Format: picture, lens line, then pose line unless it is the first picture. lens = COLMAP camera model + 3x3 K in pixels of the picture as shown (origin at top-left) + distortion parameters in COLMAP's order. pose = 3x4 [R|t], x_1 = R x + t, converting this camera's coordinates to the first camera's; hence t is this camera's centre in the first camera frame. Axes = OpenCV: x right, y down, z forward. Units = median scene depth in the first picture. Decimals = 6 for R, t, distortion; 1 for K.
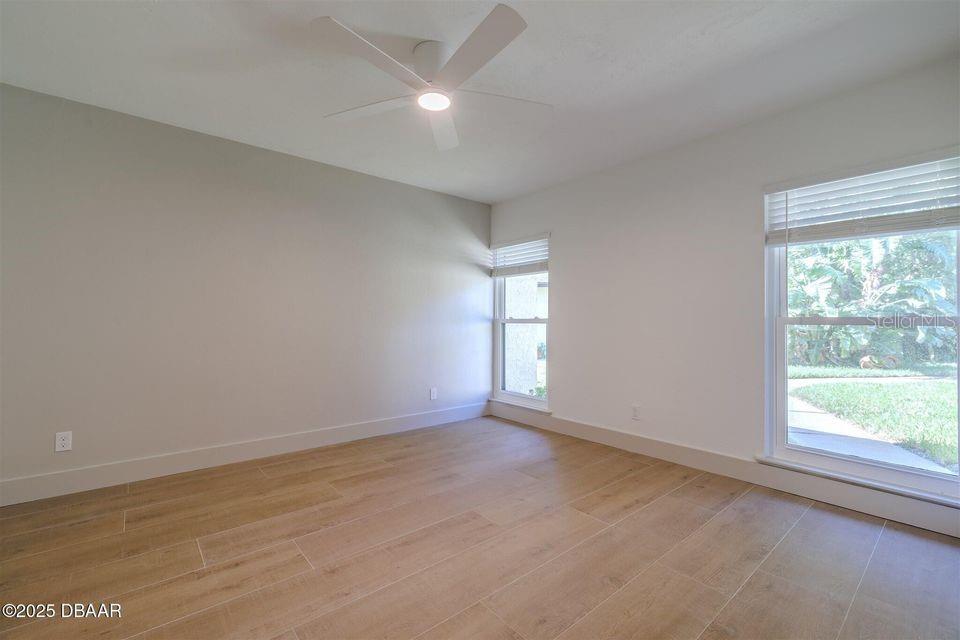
lens RADIAL K [[410.3, 0, 470.4], [0, 410.3, 314.4], [0, 0, 1]] dist [0.014016, 0.000036]
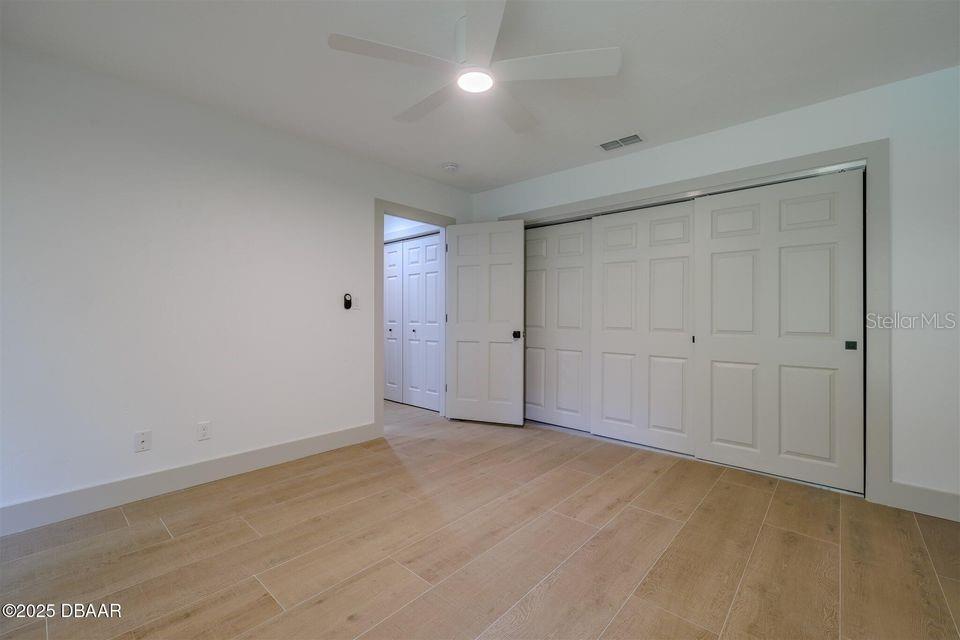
lens RADIAL K [[410.3, 0, 470.4], [0, 410.3, 314.4], [0, 0, 1]] dist [0.014016, 0.000036]
pose [[-0.990753, -0.010354, -0.135281, 0.044344], [-0.006725, 0.999606, -0.027262, 0.028489], [0.135510, -0.026100, -0.990432, 1.884406]]
